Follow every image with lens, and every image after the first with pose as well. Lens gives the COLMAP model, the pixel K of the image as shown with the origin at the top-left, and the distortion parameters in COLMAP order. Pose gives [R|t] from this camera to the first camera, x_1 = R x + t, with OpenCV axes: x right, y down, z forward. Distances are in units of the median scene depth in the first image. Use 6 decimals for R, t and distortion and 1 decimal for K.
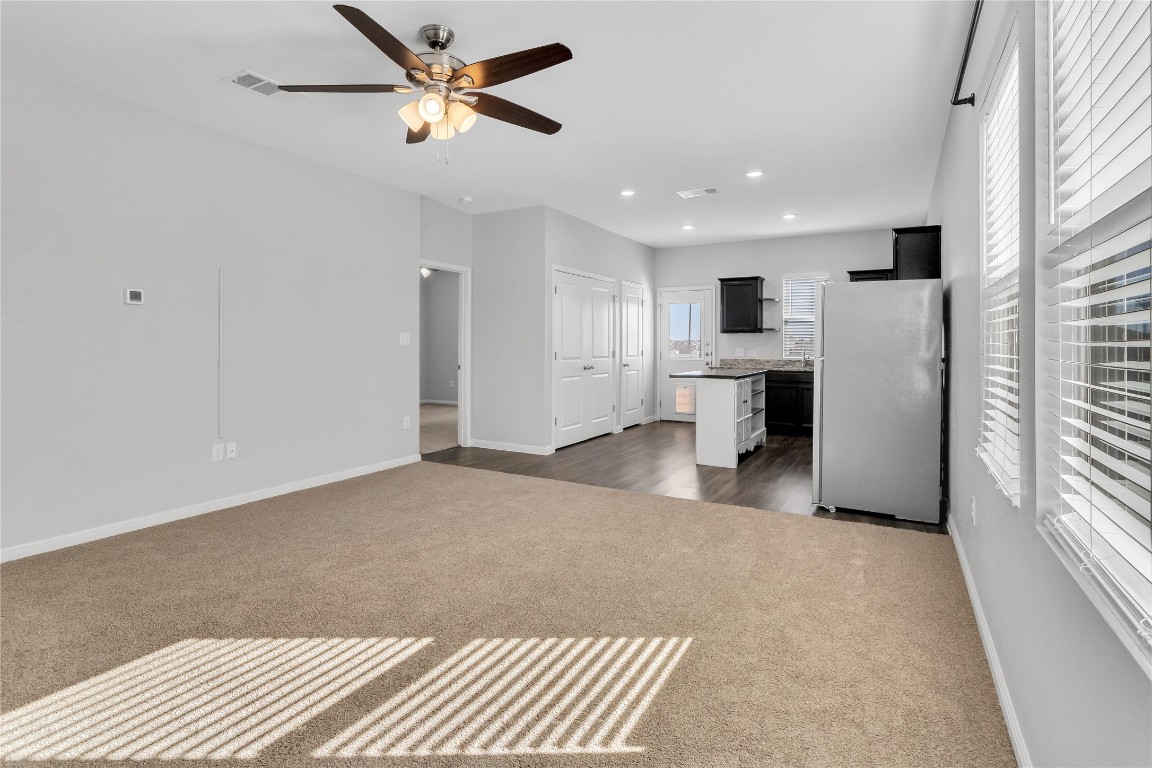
lens RADIAL K [[568.2, 0, 573.2], [0, 568.2, 344.3], [0, 0, 1]] dist [0.001800, 0.000518]
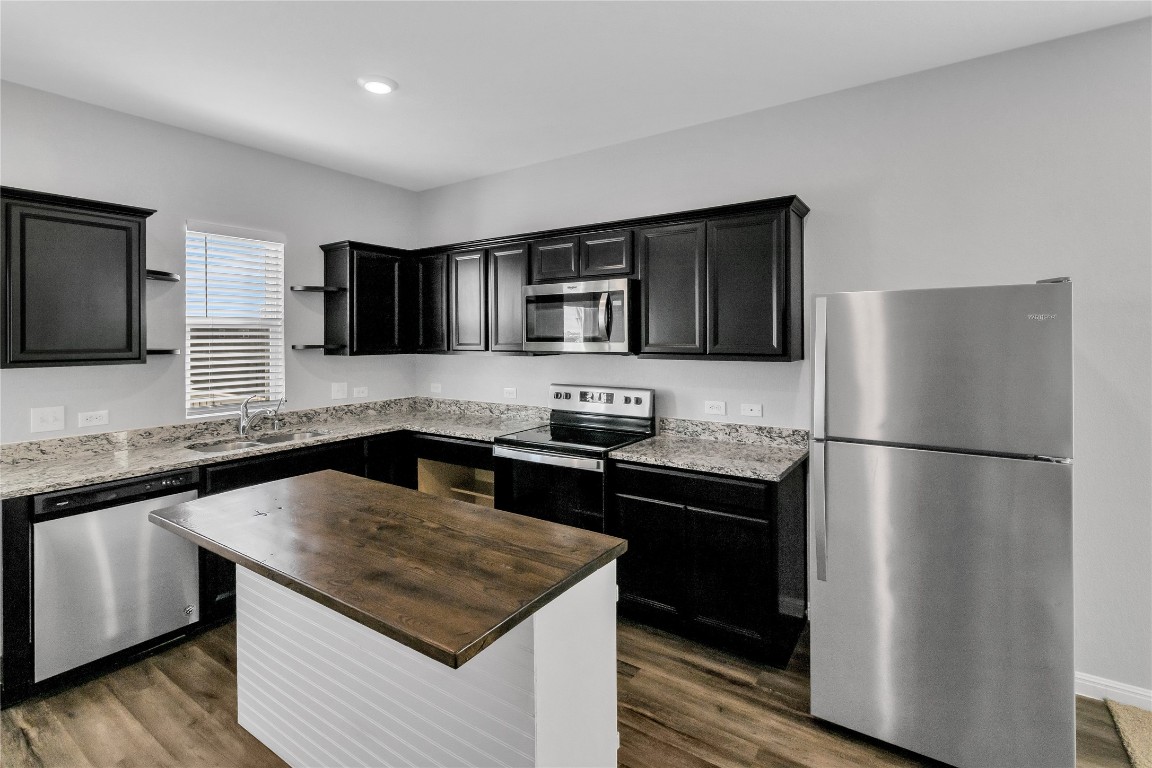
lens RADIAL K [[540.7, 0, 576.3], [0, 540.7, 334.6], [0, 0, 1]] dist [-0.000263, 0.000860]
pose [[0.075336, 0.000271, 0.997158, -0.001974], [0.006327, 0.999980, -0.000750, -0.040556], [-0.997138, 0.006365, 0.075333, 0.778079]]
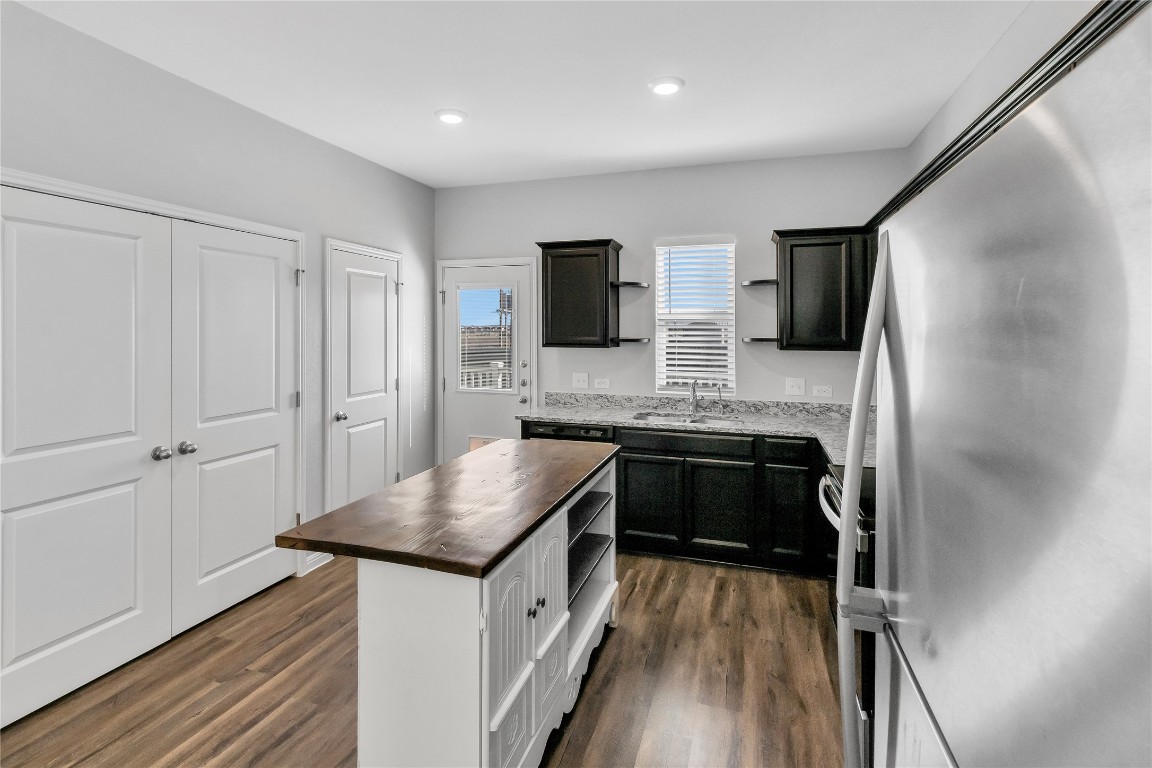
lens RADIAL K [[540.7, 0, 576.3], [0, 540.7, 334.6], [0, 0, 1]] dist [-0.000263, 0.000860]
pose [[0.980049, -0.002009, 0.198748, 0.220254], [0.000797, 0.999981, 0.006178, -0.039364], [-0.198756, -0.005897, 0.980031, 0.582062]]
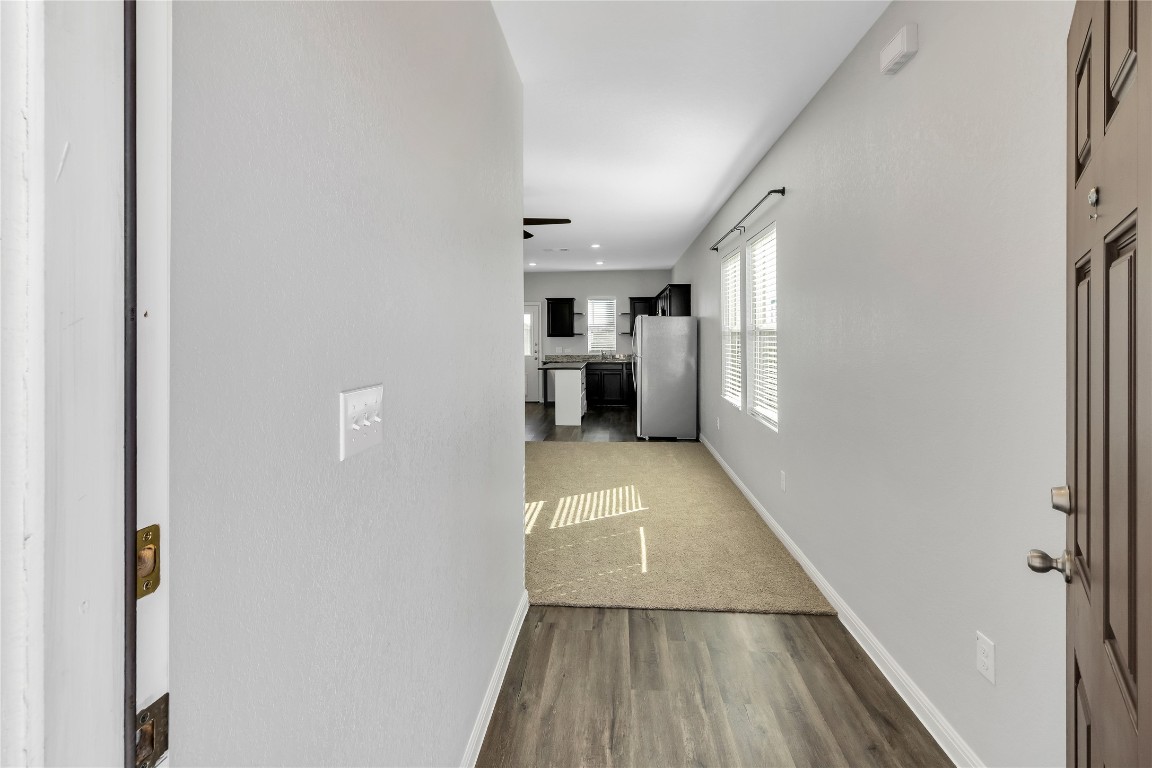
lens RADIAL K [[540.7, 0, 576.3], [0, 540.7, 334.6], [0, 0, 1]] dist [-0.000263, 0.000860]
pose [[0.902920, -0.009828, 0.429697, -0.291589], [0.011148, 0.999938, -0.000556, -0.027789], [-0.429665, 0.005292, 0.902973, -0.283681]]
